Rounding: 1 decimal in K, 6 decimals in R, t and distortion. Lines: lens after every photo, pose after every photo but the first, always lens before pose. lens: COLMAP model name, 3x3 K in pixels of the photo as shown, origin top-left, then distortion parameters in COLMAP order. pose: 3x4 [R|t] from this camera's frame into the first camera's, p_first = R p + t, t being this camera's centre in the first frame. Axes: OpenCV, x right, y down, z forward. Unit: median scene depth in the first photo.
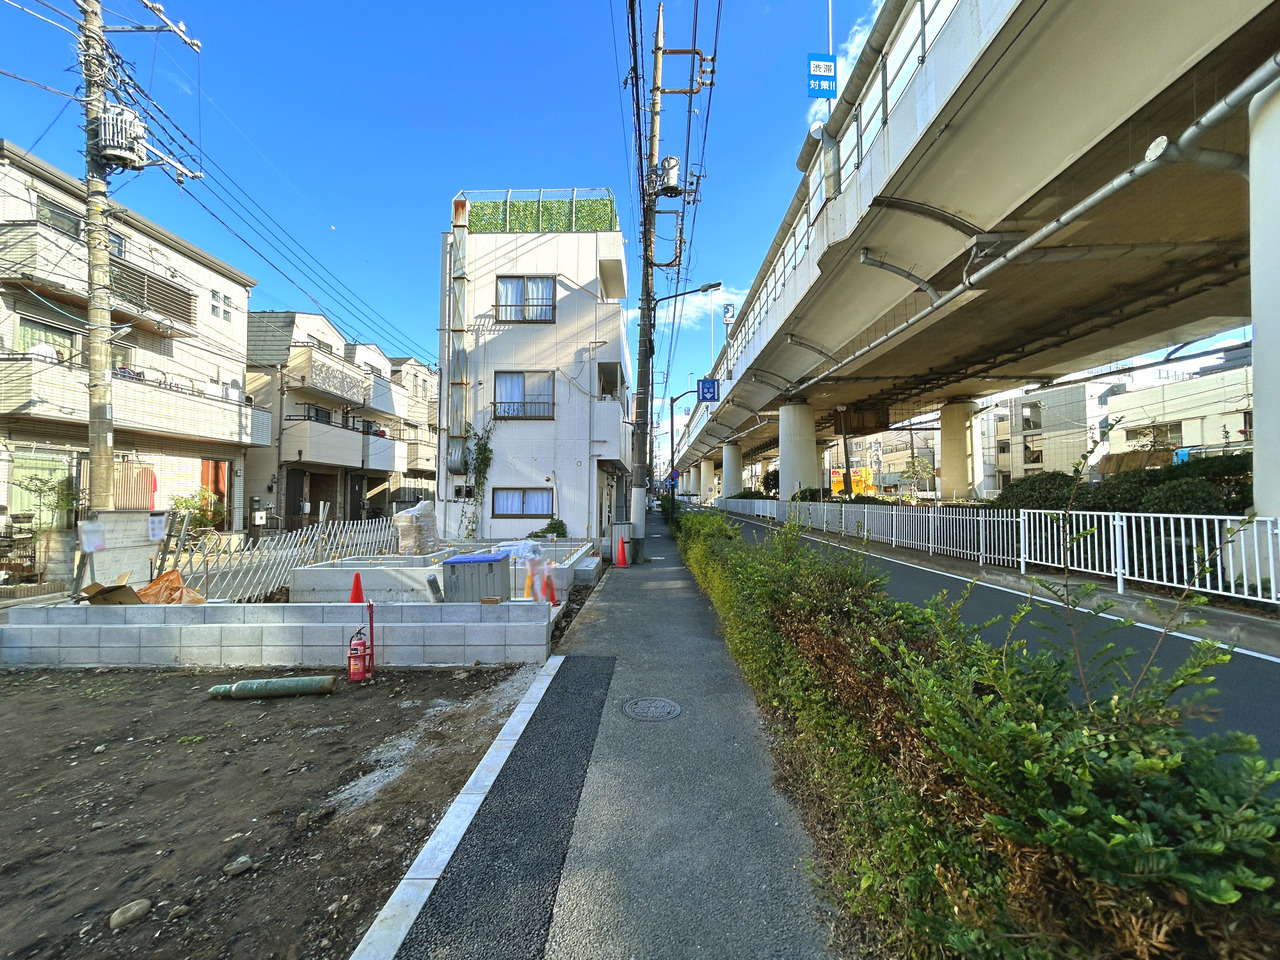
lens RADIAL K [[517.2, 0, 640.6], [0, 517.2, 477.9], [0, 0, 1]] dist [0.000214, 0.000243]
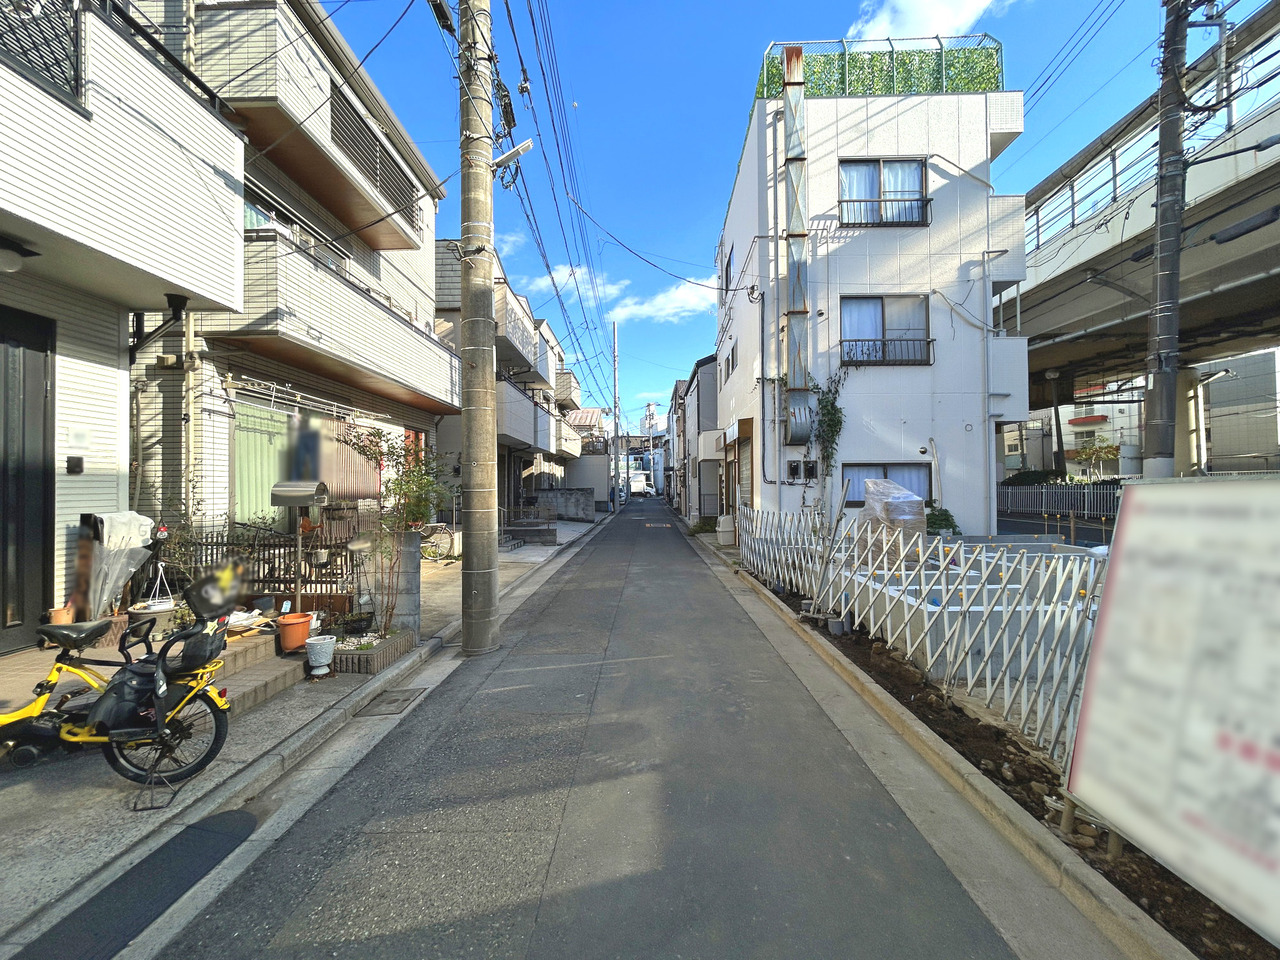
lens RADIAL K [[517.2, 0, 640.6], [0, 517.2, 477.9], [0, 0, 1]] dist [0.000214, 0.000243]
pose [[0.999959, -0.007222, -0.005477, -0.550079], [0.007325, 0.999792, 0.019018, 0.023002], [0.005339, -0.019057, 0.999804, 0.299152]]
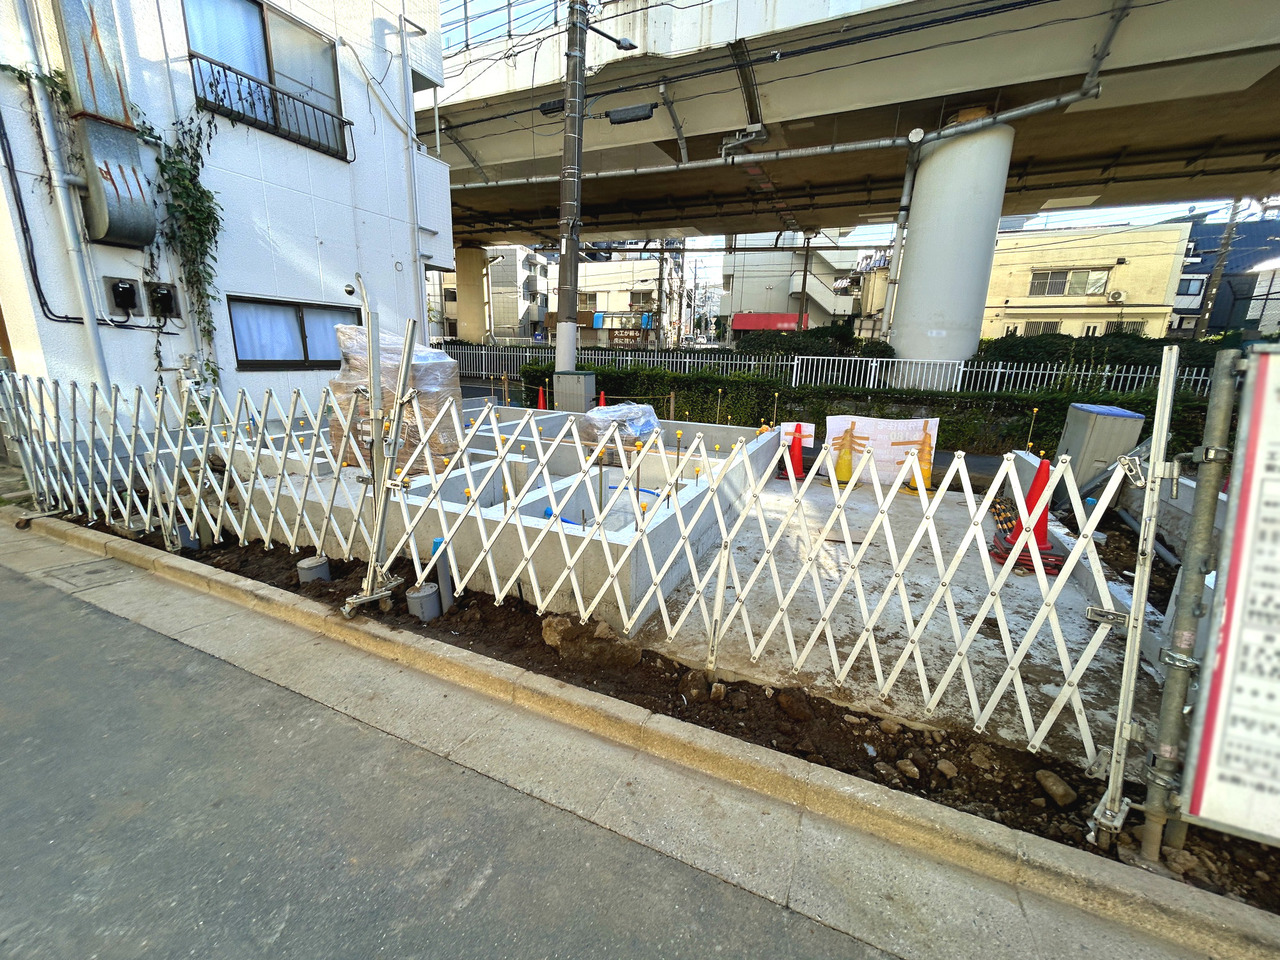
lens RADIAL K [[517.2, 0, 640.6], [0, 517.2, 477.9], [0, 0, 1]] dist [0.000214, 0.000243]
pose [[0.401692, -0.205446, 0.892432, -0.548051], [-0.063177, 0.965972, 0.250813, 0.035106], [-0.913593, -0.157131, 0.375044, 0.516317]]
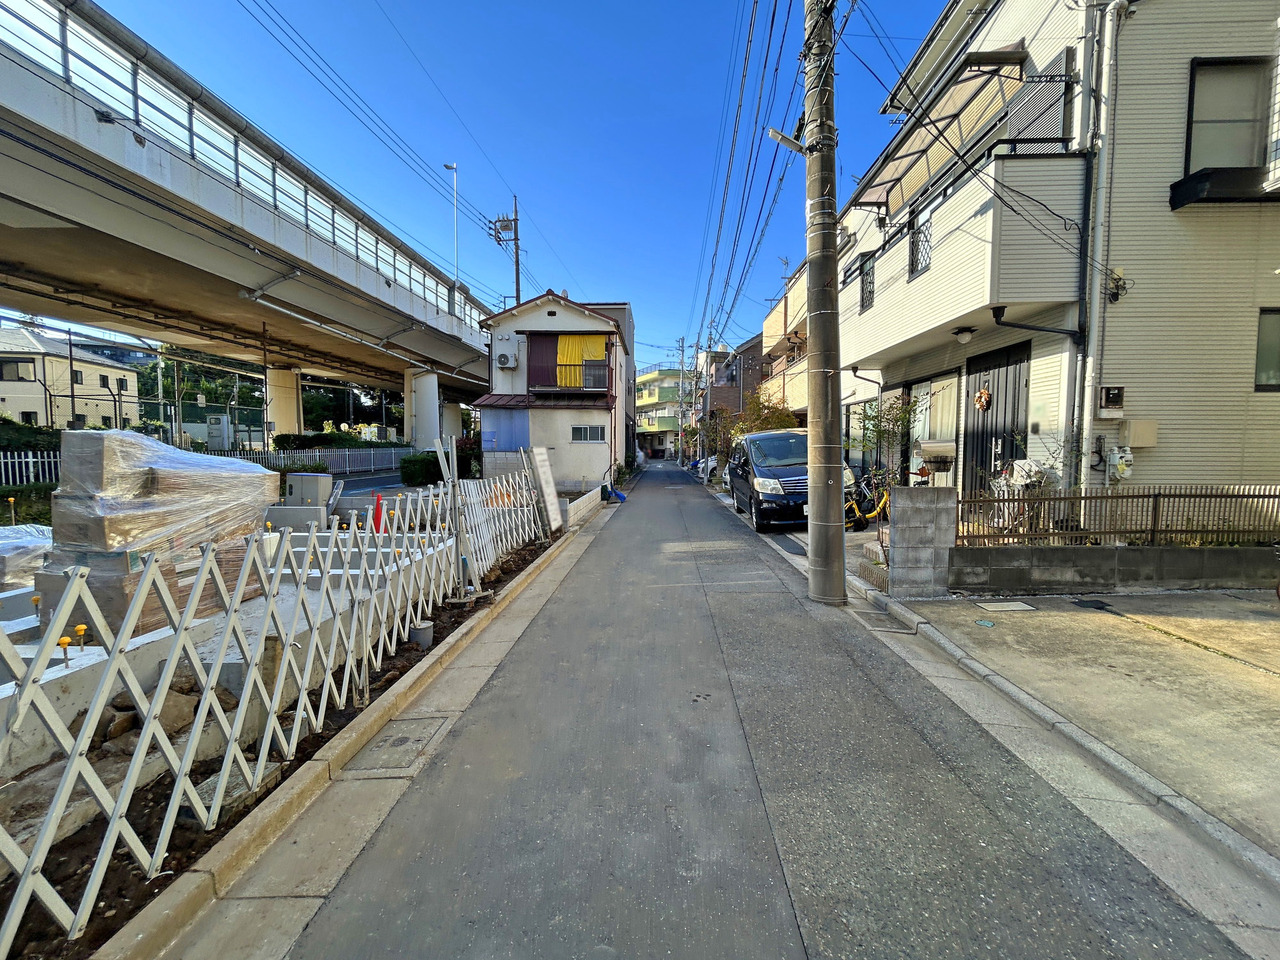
lens RADIAL K [[517.2, 0, 640.6], [0, 517.2, 477.9], [0, 0, 1]] dist [0.000214, 0.000243]
pose [[-0.999433, 0.001460, 0.033638, -0.541431], [0.002121, 0.999805, 0.019623, 0.050206], [-0.033603, 0.019684, -0.999241, 0.988310]]
